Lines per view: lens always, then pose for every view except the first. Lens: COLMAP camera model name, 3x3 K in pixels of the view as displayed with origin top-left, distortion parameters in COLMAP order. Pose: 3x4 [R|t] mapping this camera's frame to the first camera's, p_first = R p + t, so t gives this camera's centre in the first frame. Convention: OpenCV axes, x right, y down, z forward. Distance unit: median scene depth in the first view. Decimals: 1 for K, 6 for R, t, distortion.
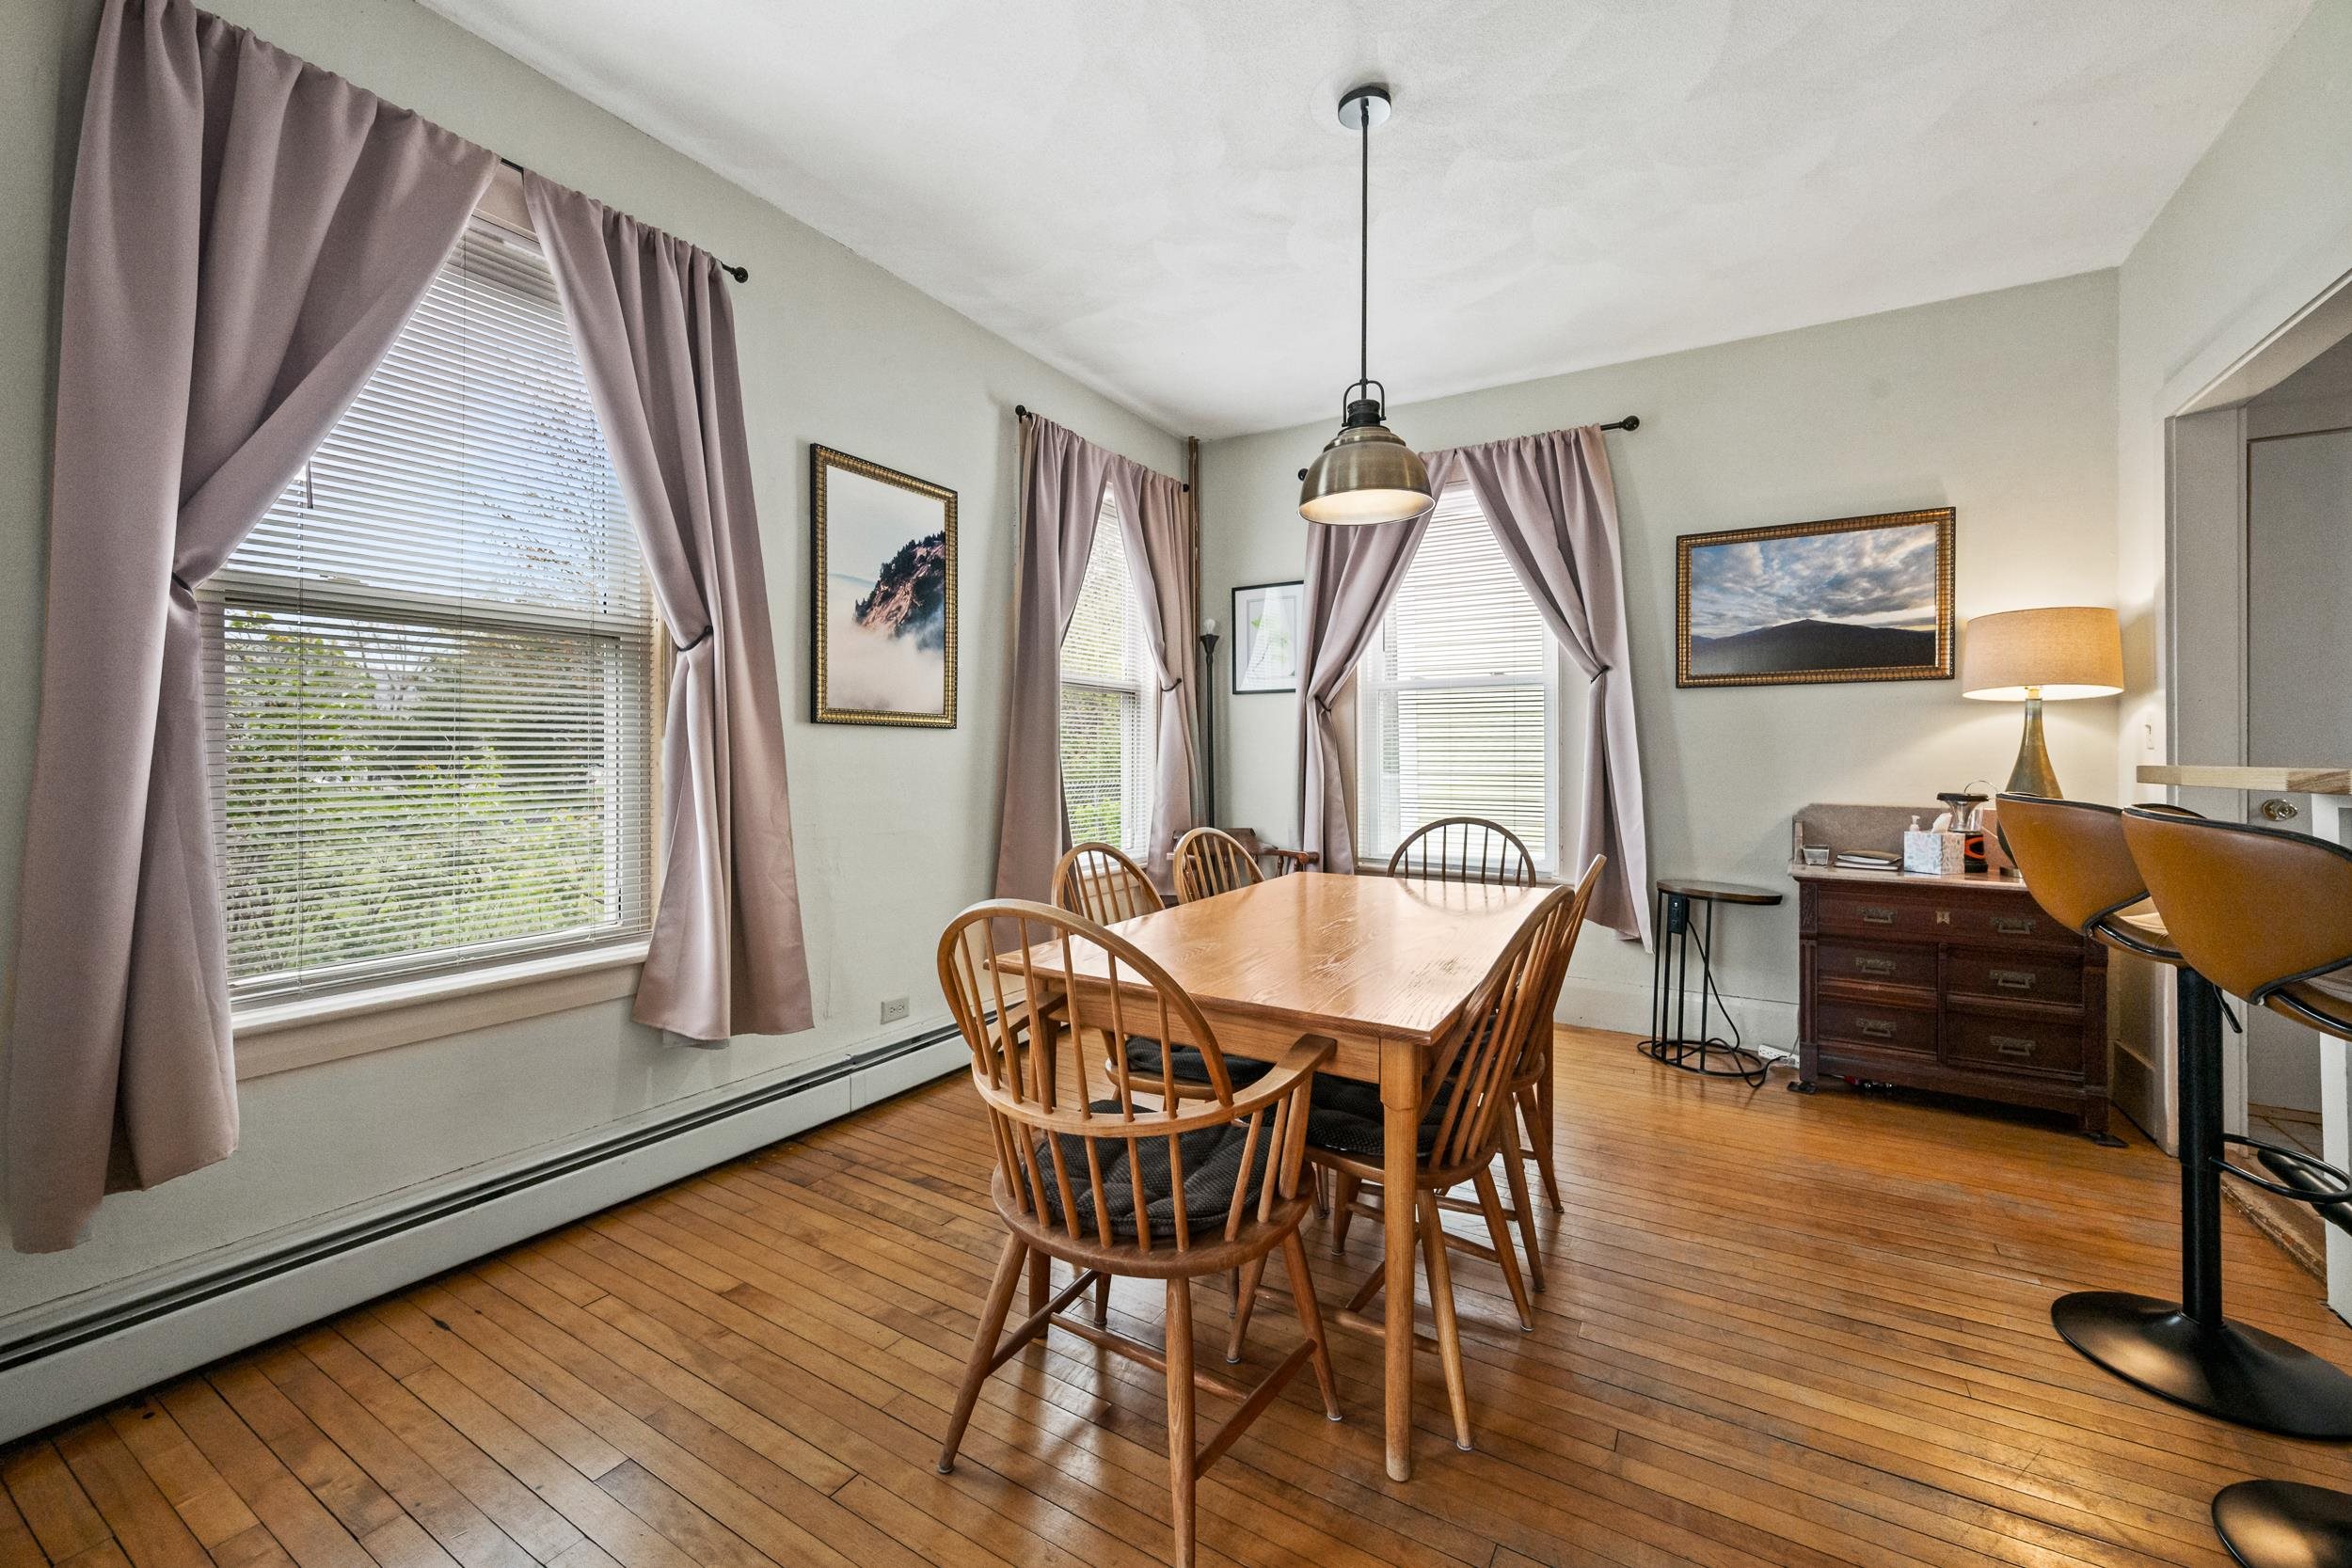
lens RADIAL K [[940.5, 0, 1182.9], [0, 940.5, 772.6], [0, 0, 1]] dist [-0.000575, -0.000155]
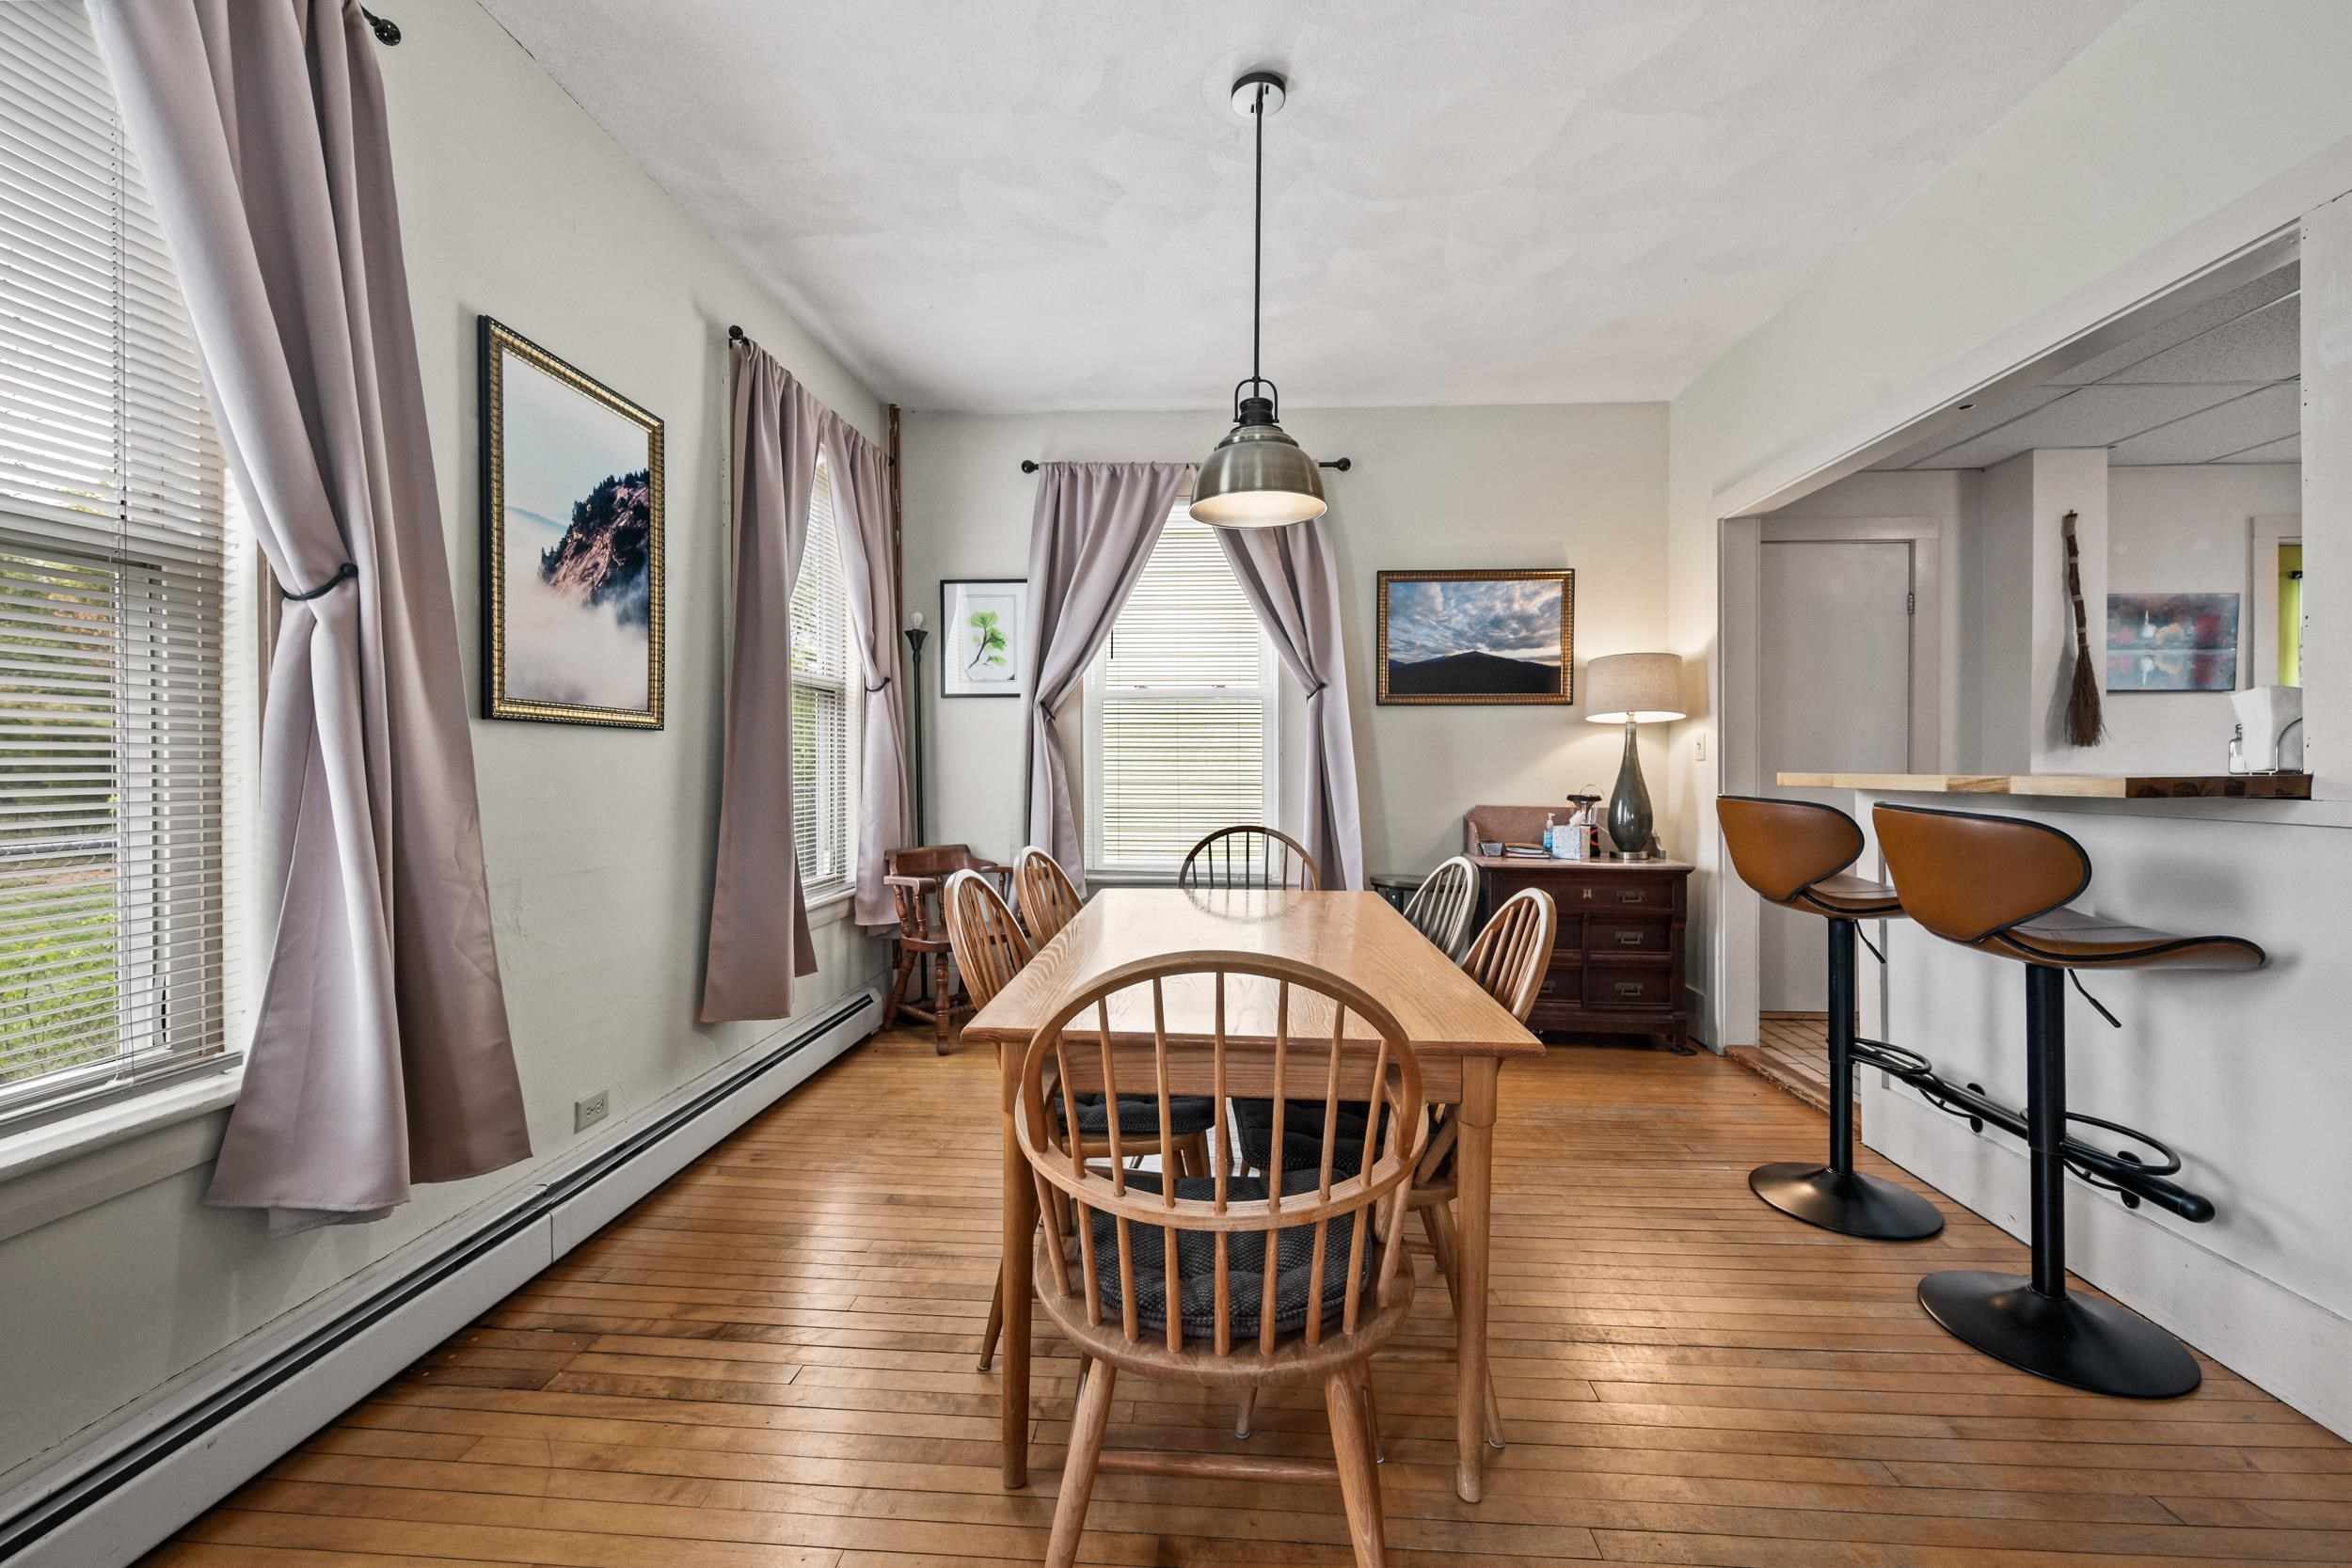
lens RADIAL K [[935.5, 0, 1176.0], [0, 935.5, 784.0], [0, 0, 1]] dist [-0.000117, -0.000263]
pose [[0.882476, -0.009533, 0.470261, -0.247292], [0.007944, 0.999954, 0.005363, -0.003837], [-0.470291, -0.000997, 0.882511, 0.138818]]
